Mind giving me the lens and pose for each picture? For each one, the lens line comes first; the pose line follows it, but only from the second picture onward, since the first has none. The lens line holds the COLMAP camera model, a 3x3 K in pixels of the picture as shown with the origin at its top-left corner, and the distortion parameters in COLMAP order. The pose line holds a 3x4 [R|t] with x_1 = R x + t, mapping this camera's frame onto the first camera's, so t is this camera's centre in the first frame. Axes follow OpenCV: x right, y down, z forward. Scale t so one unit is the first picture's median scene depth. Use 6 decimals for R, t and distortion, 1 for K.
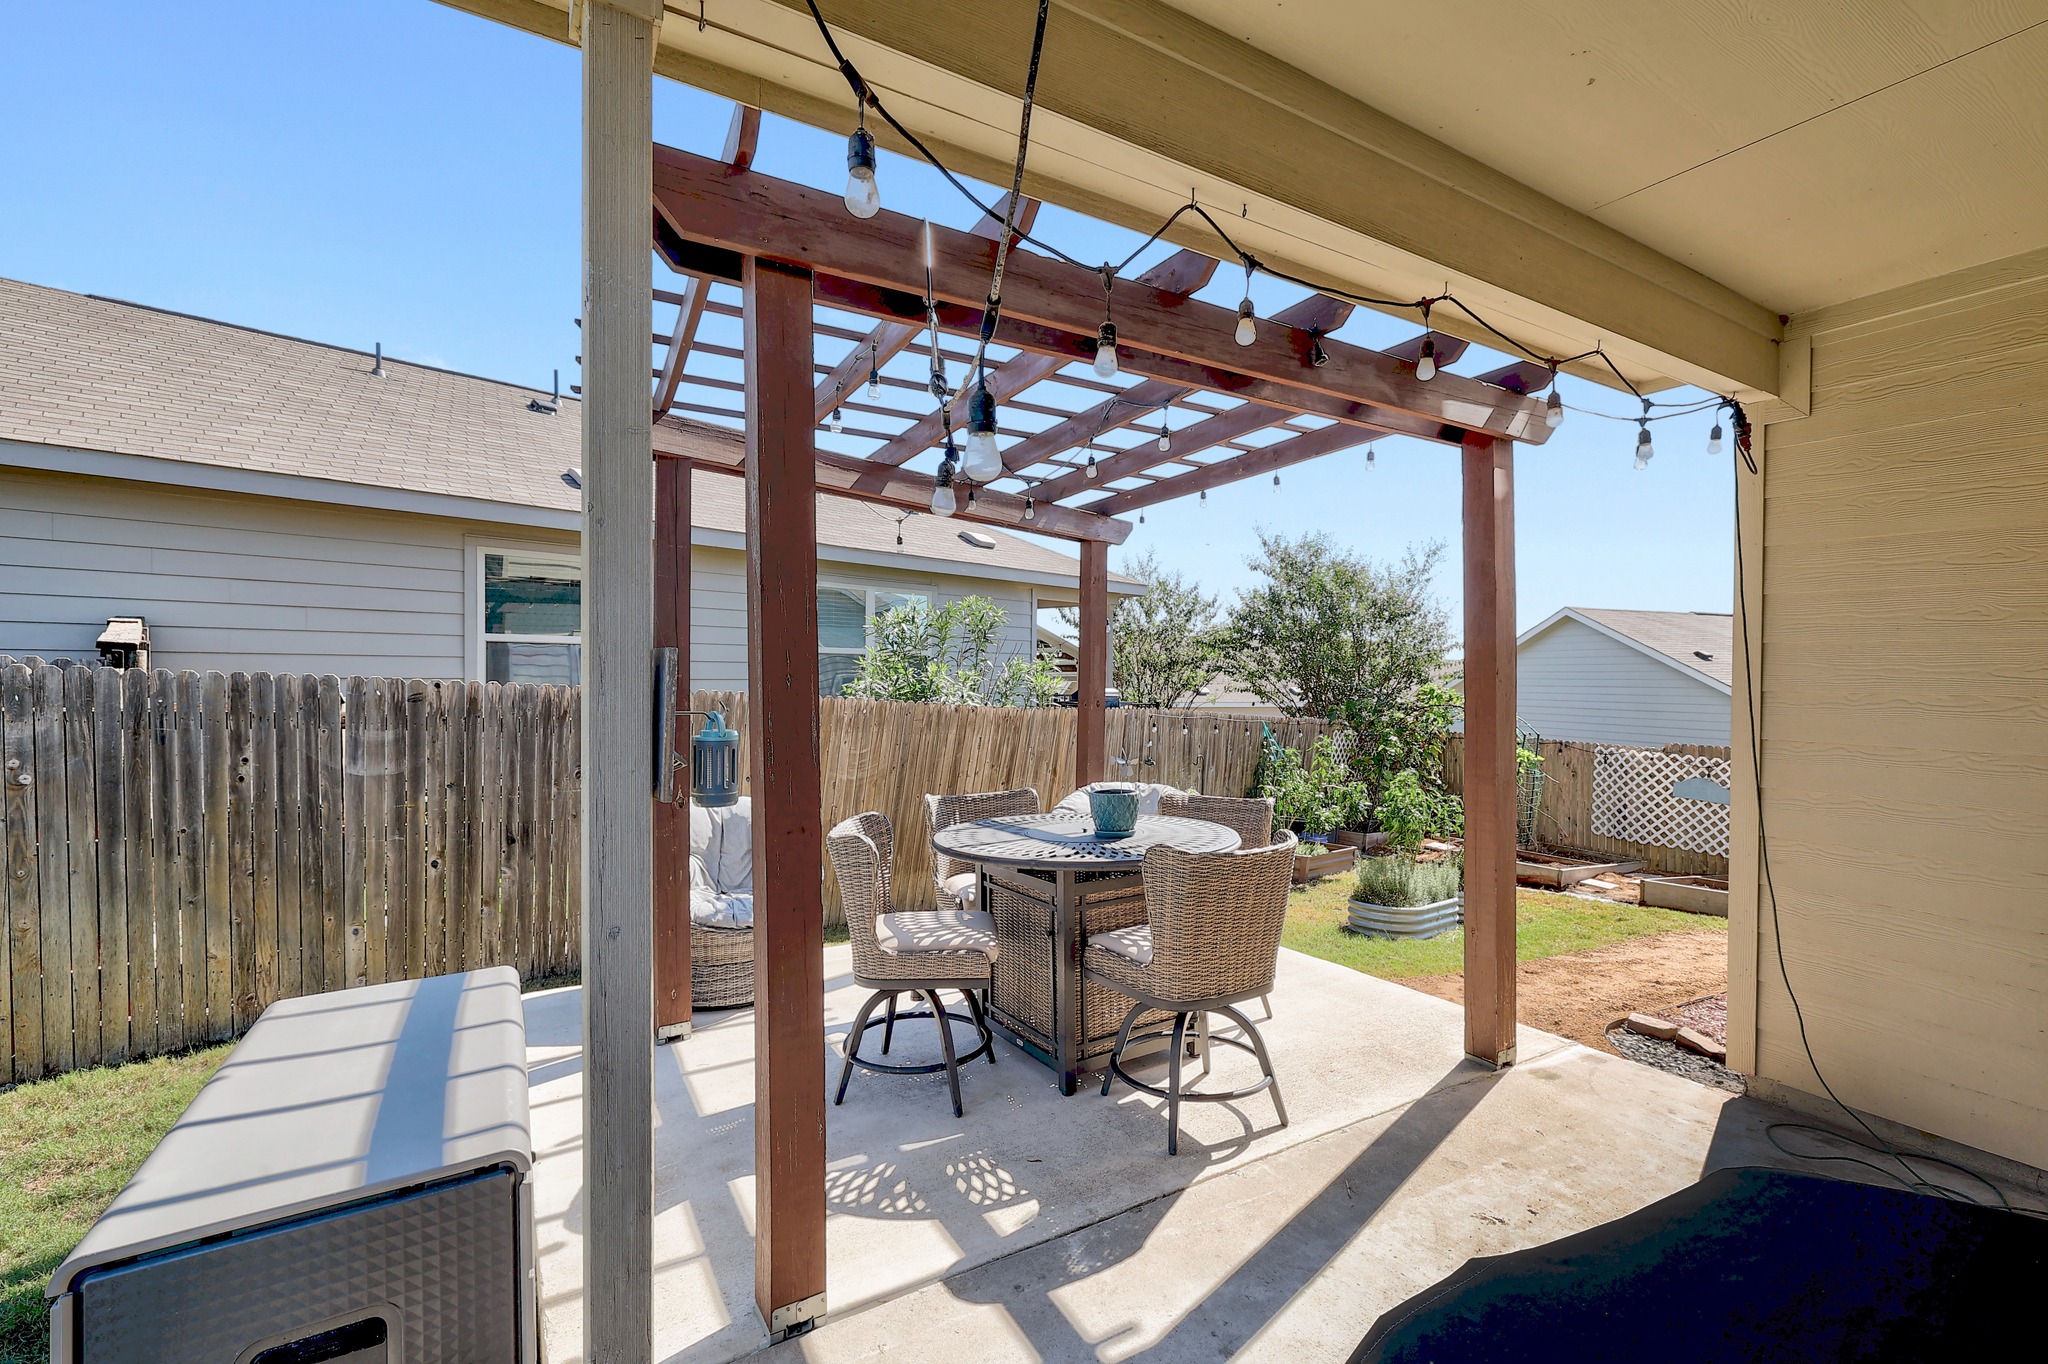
lens RADIAL K [[886.2, 0, 1024.0], [0, 886.2, 682.0], [0, 0, 1]] dist [0.001632, 0.000267]
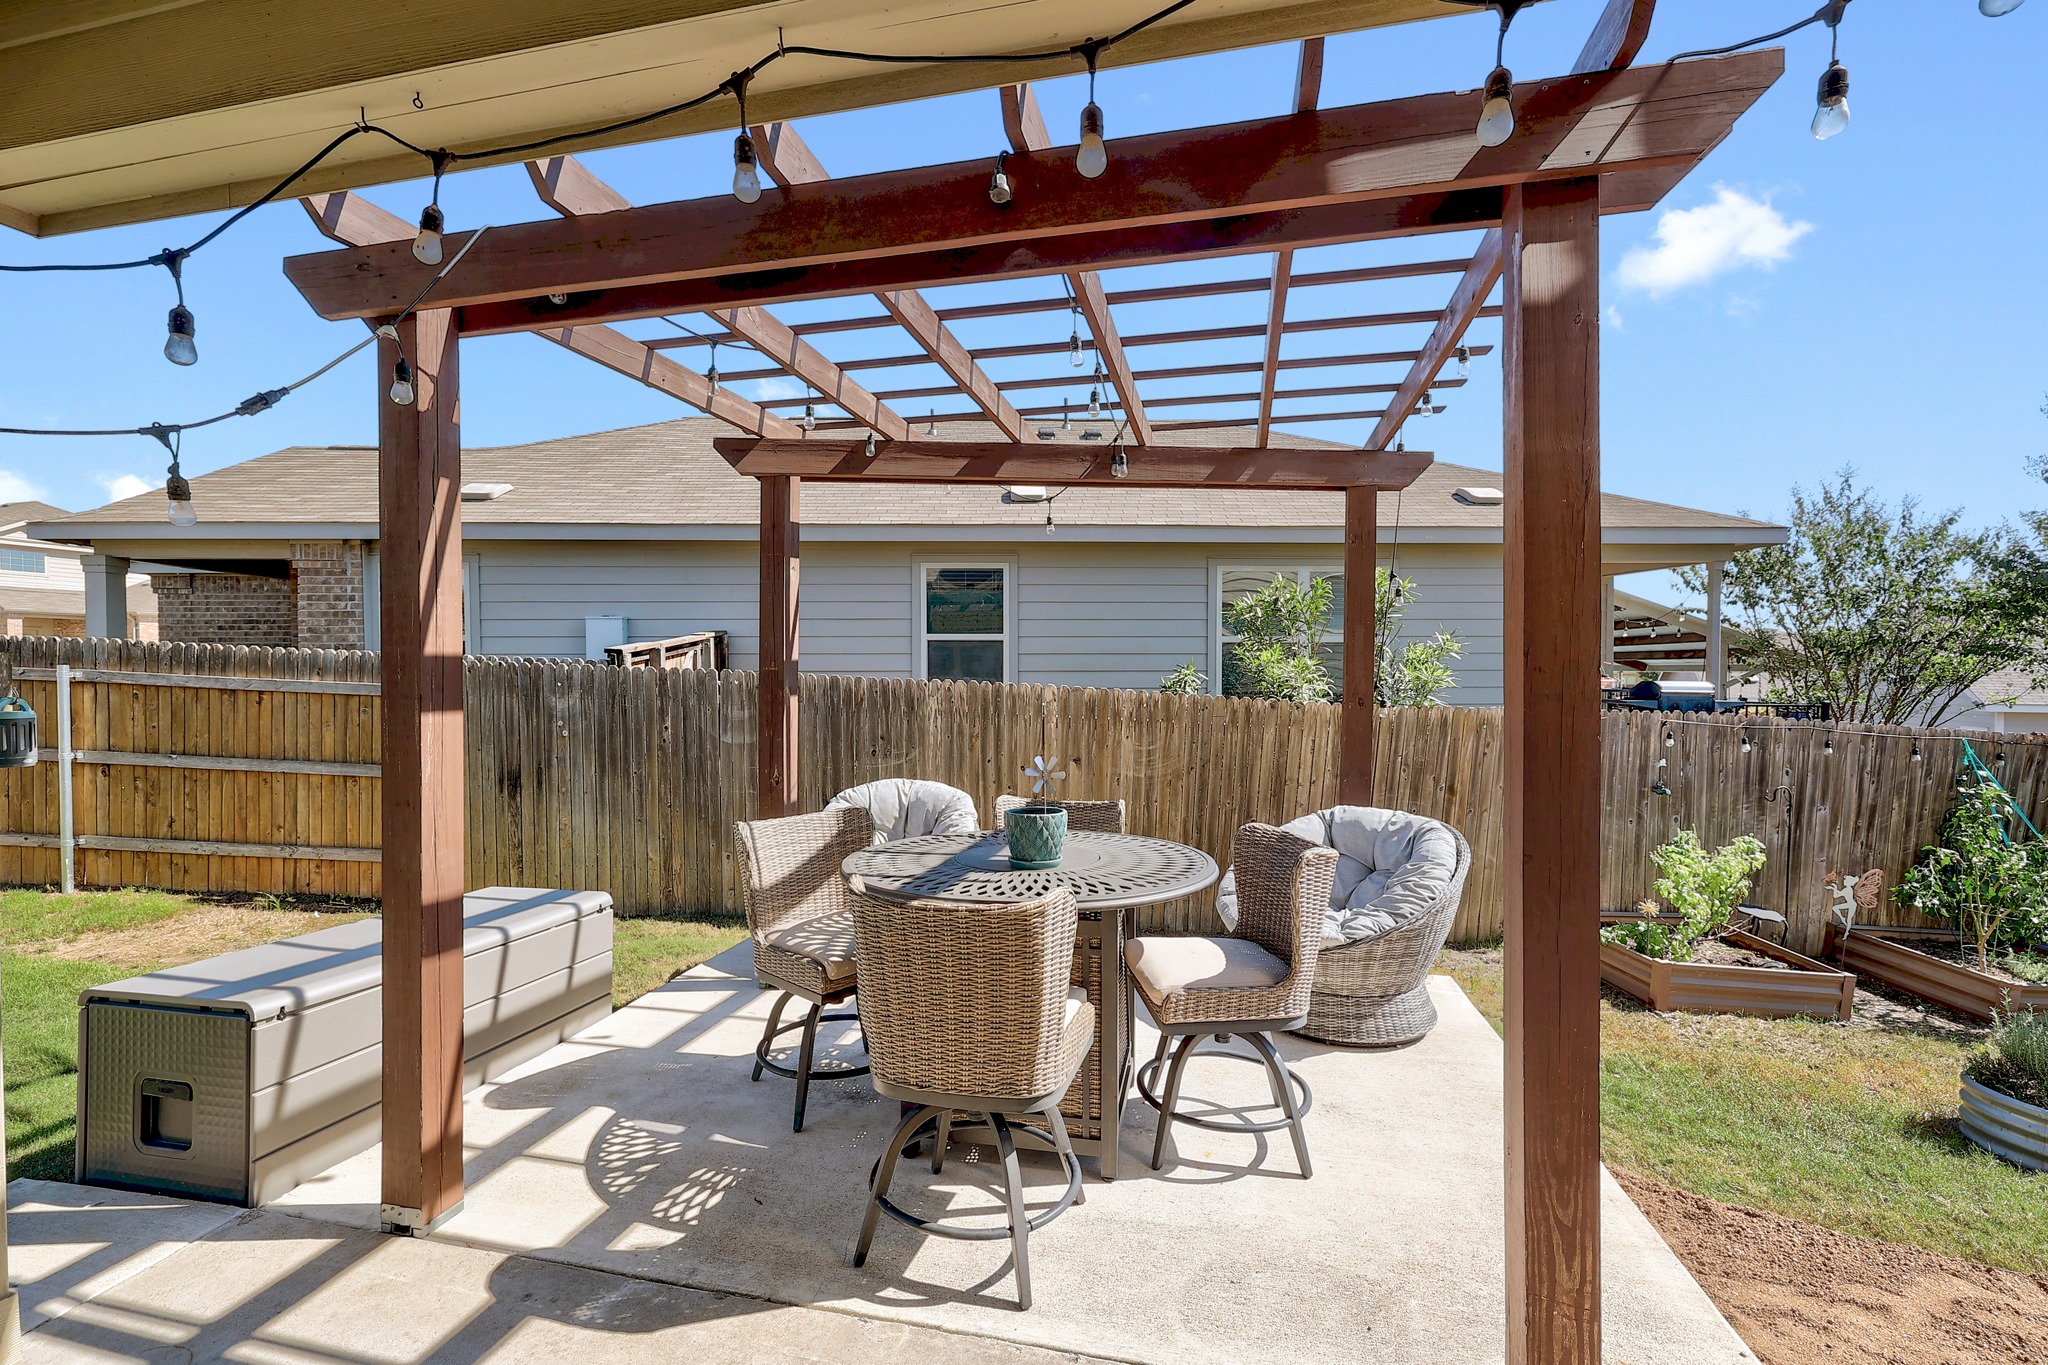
lens RADIAL K [[886.2, 0, 1024.0], [0, 886.2, 682.5], [0, 0, 1]] dist [0.001632, 0.000267]
pose [[0.720625, 0.005791, -0.693301, 0.551158], [0.001467, 0.999950, 0.009877, 0.000155], [0.693324, -0.008135, 0.720580, 0.355295]]
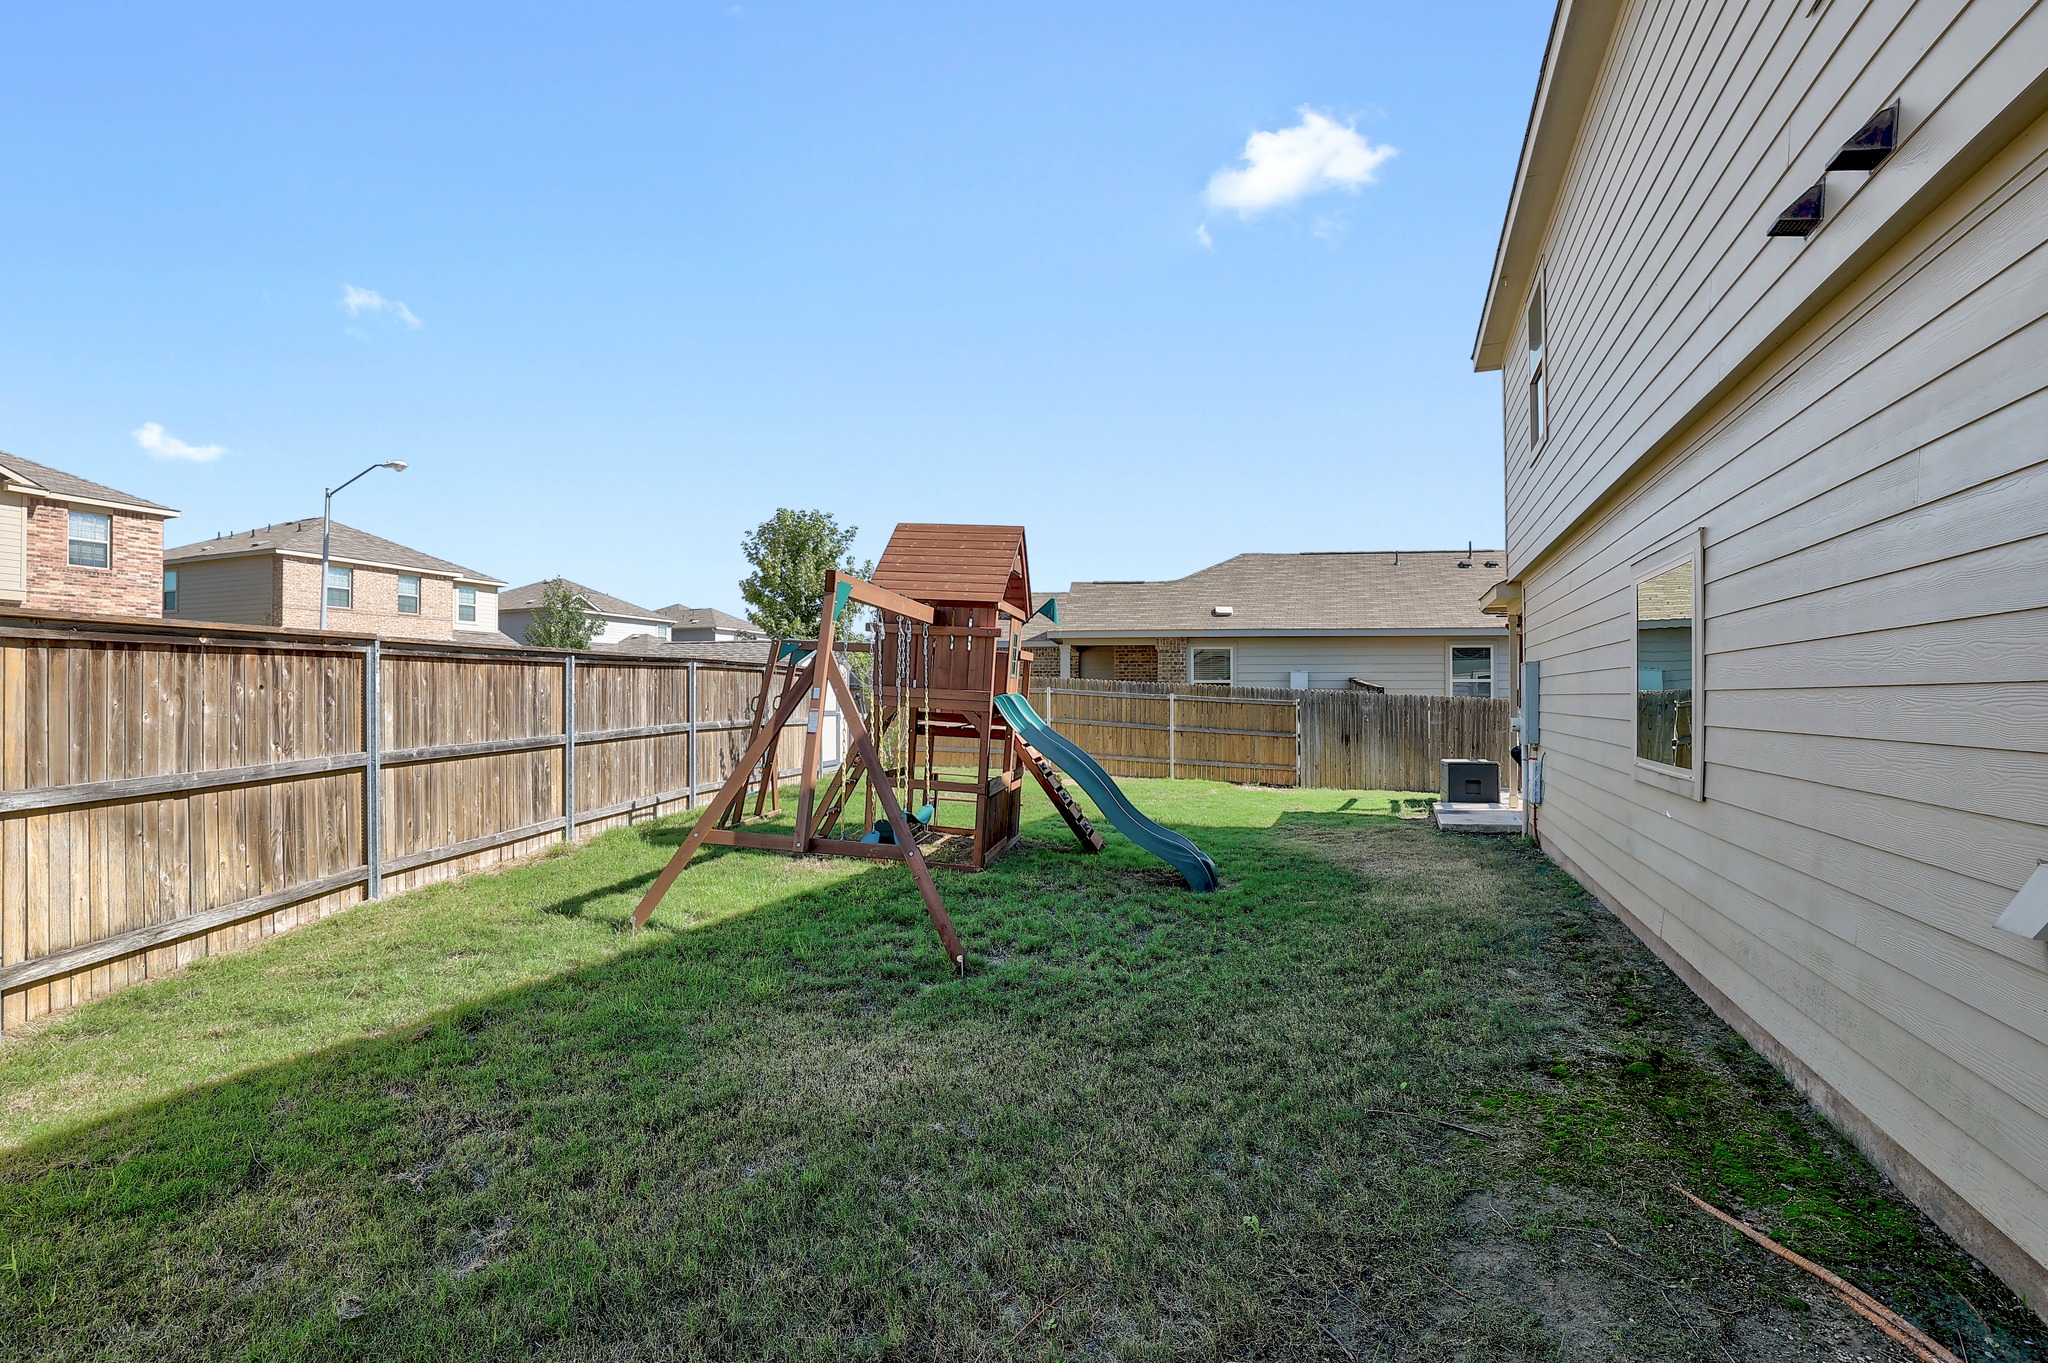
lens RADIAL K [[921.9, 0, 1024.0], [0, 921.9, 681.5], [0, 0, 1]] dist [0.000636, 0.000023]
pose [[0.623116, -0.020467, -0.781861, 1.143051], [-0.000904, 0.999638, -0.026888, 0.039864], [0.782129, 0.017461, 0.622872, -2.651557]]
